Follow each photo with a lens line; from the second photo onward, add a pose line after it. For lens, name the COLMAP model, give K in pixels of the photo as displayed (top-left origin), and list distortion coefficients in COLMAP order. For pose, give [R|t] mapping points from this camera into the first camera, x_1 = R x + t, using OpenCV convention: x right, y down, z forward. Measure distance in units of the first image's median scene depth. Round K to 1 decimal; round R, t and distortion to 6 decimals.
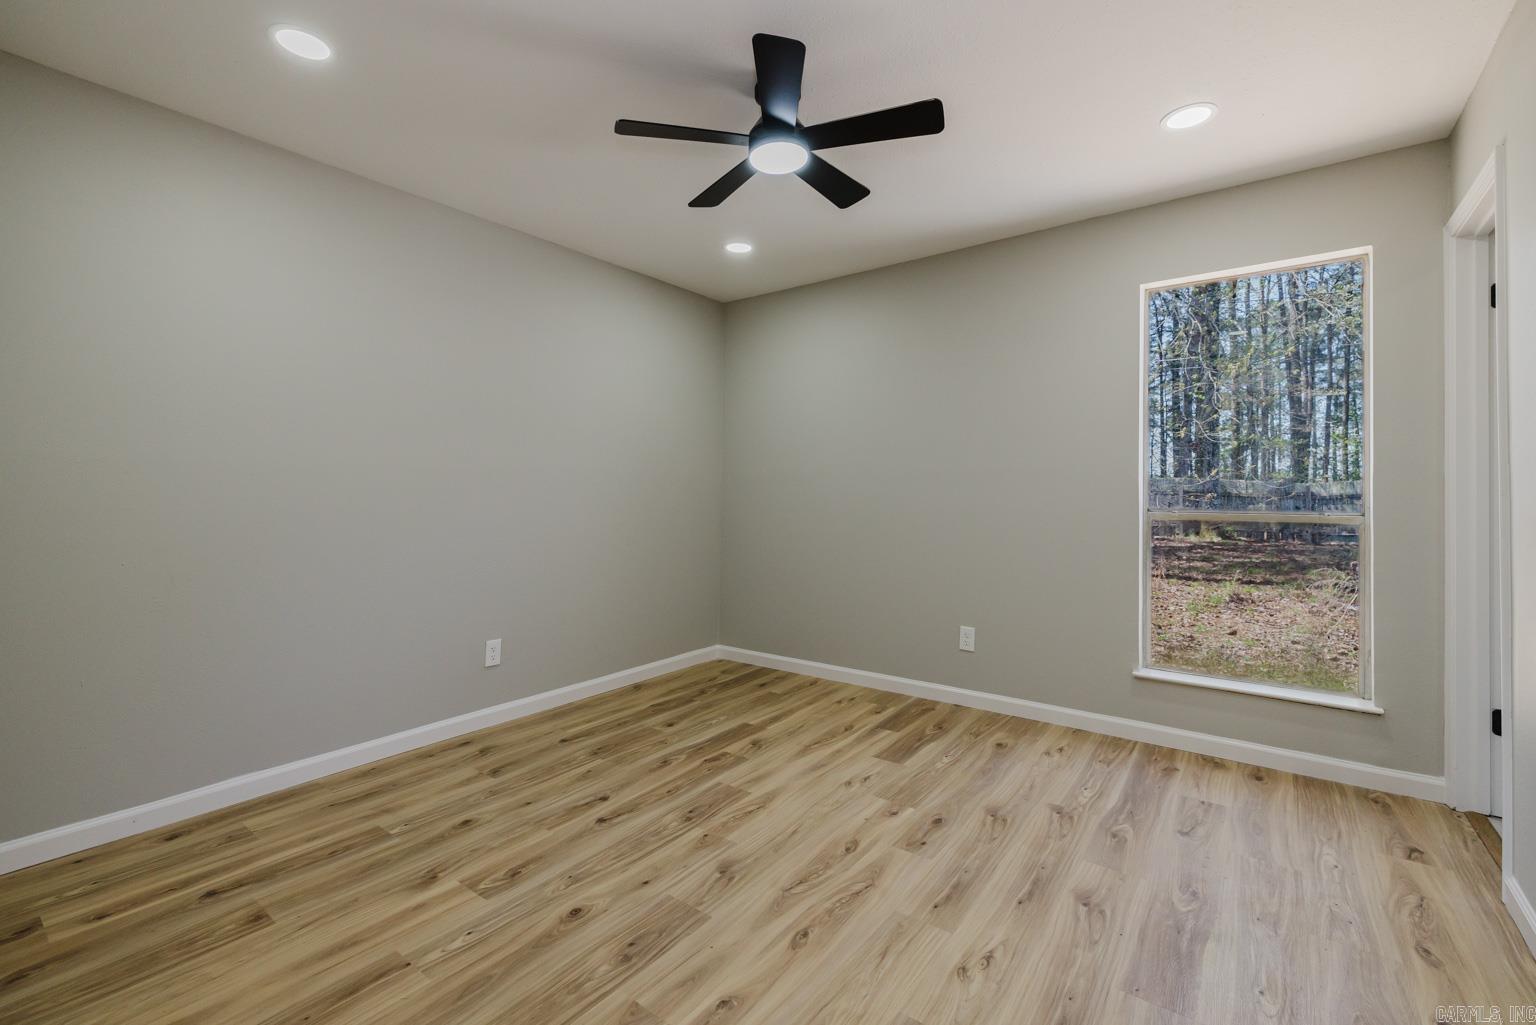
lens RADIAL K [[648.8, 0, 768.0], [0, 648.8, 500.3], [0, 0, 1]] dist [0.002327, 0.000661]
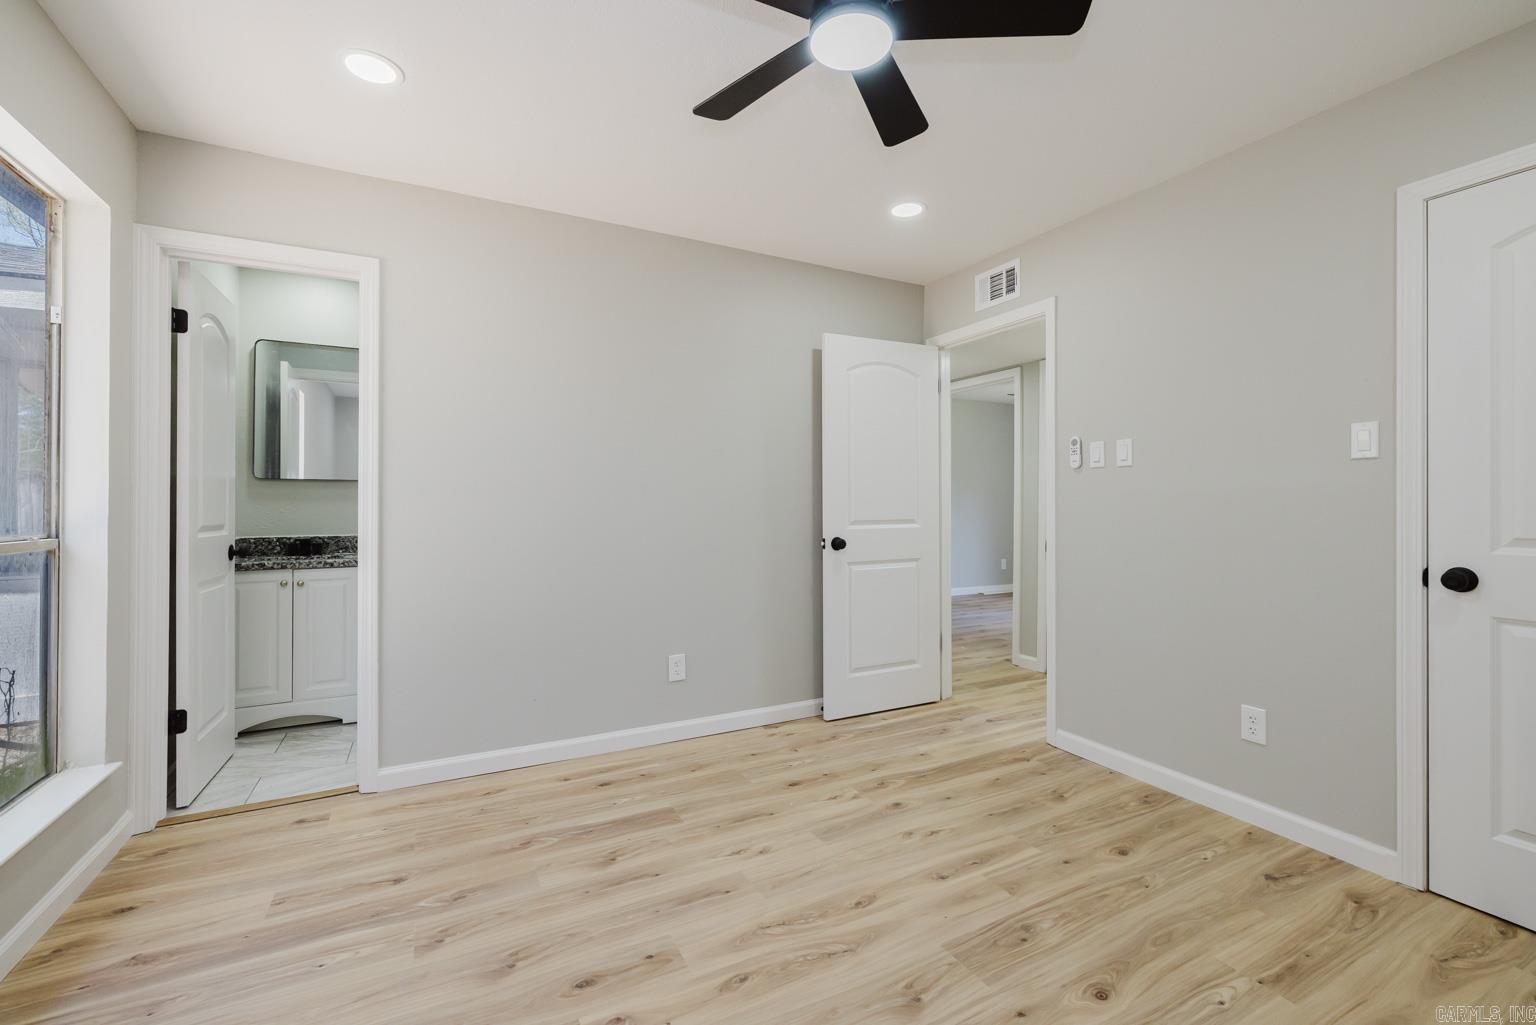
lens RADIAL K [[648.8, 0, 768.0], [0, 648.8, 500.3], [0, 0, 1]] dist [0.002327, 0.000661]
pose [[-0.899993, 0.001203, 0.435902, -0.261624], [0.005310, 0.999952, 0.008202, -0.029313], [-0.435872, 0.009697, -0.899957, 1.866350]]
